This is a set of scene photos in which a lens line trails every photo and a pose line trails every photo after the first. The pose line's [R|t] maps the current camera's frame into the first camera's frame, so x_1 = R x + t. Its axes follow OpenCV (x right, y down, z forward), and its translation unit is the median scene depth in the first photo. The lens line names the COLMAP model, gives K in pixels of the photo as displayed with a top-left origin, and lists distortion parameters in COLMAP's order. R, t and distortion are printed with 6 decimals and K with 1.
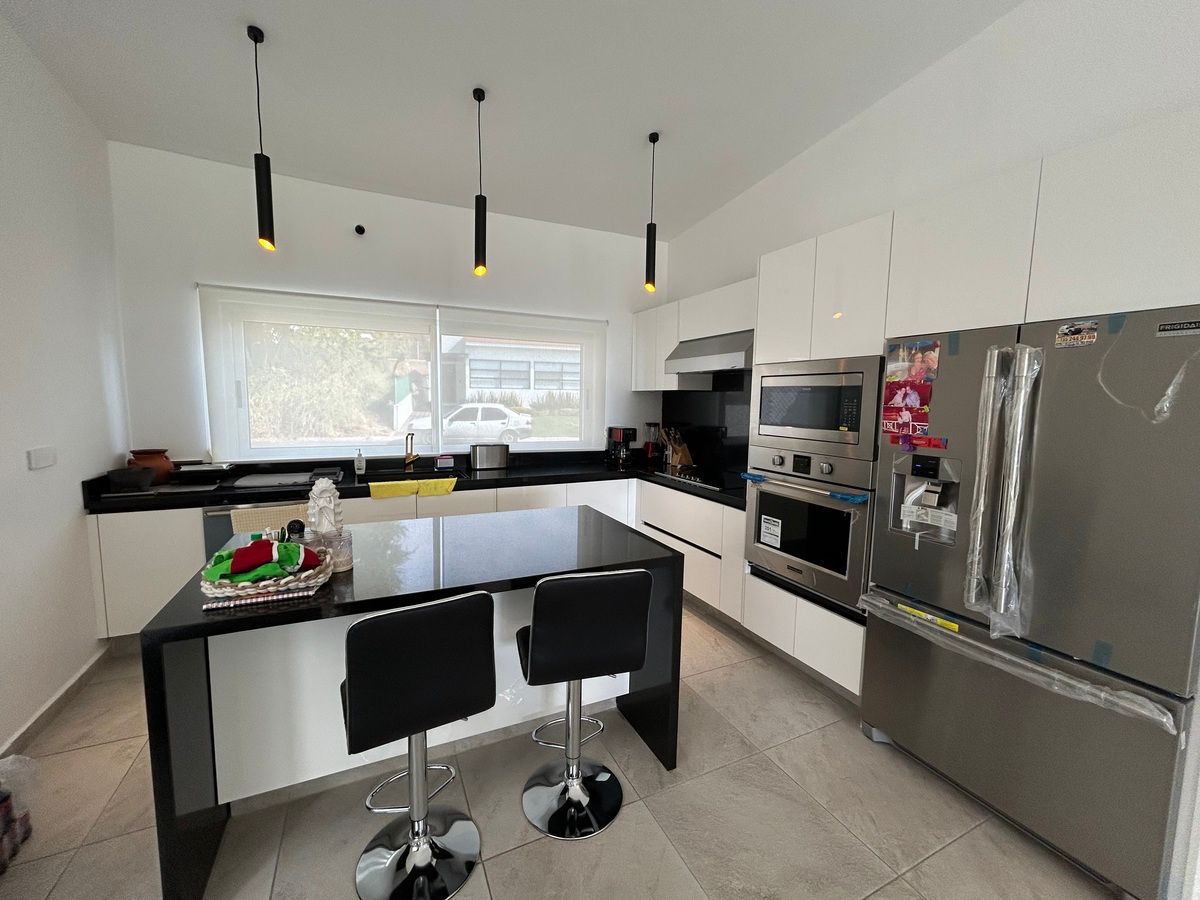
lens RADIAL K [[483.1, 0, 596.3], [0, 483.1, 448.0], [0, 0, 1]] dist [-0.001549, 0.000633]
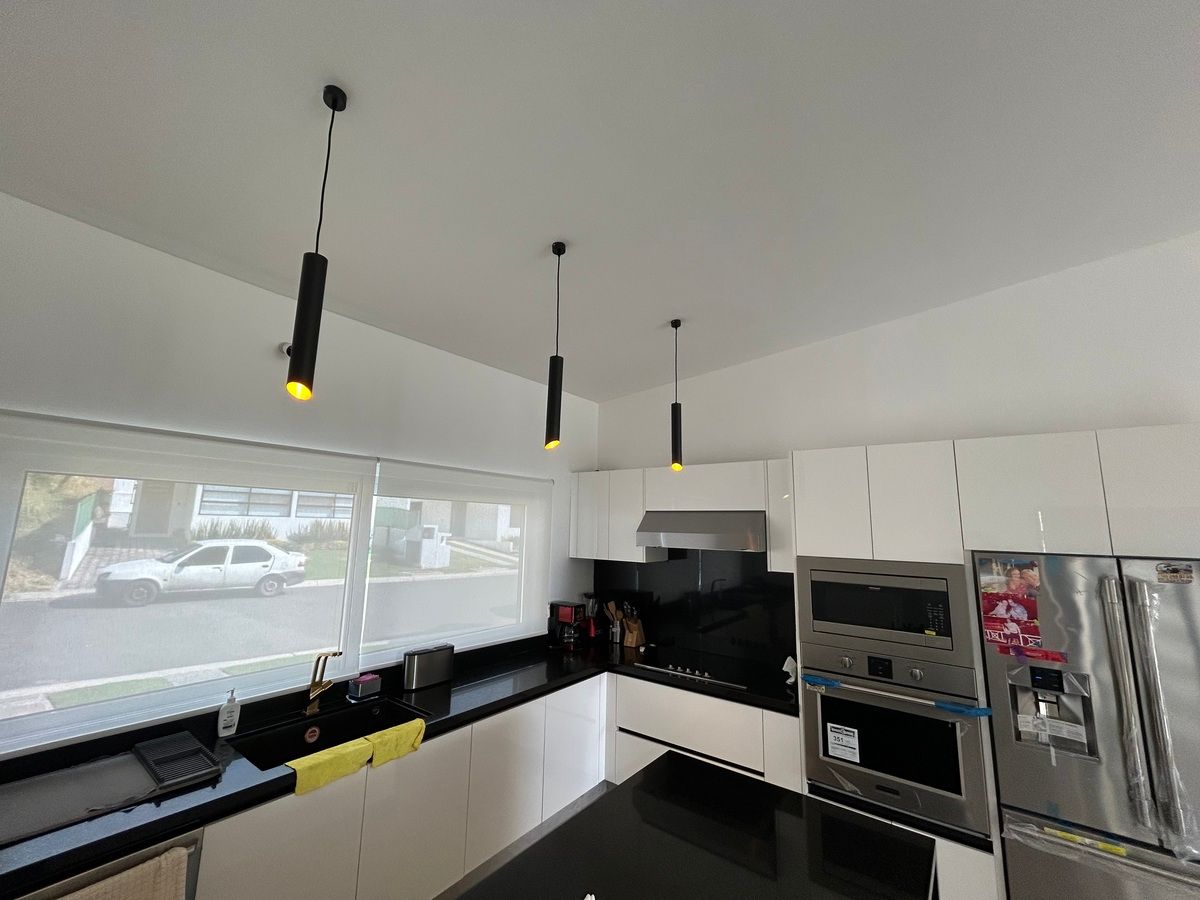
lens RADIAL K [[483.1, 0, 601.0], [0, 483.1, 448.9], [0, 0, 1]] dist [-0.001549, 0.000633]
pose [[0.888008, 0.079014, 0.452988, -0.526684], [0.037421, 0.969440, -0.242456, -0.170042], [-0.458302, 0.232254, 0.857915, 0.301665]]
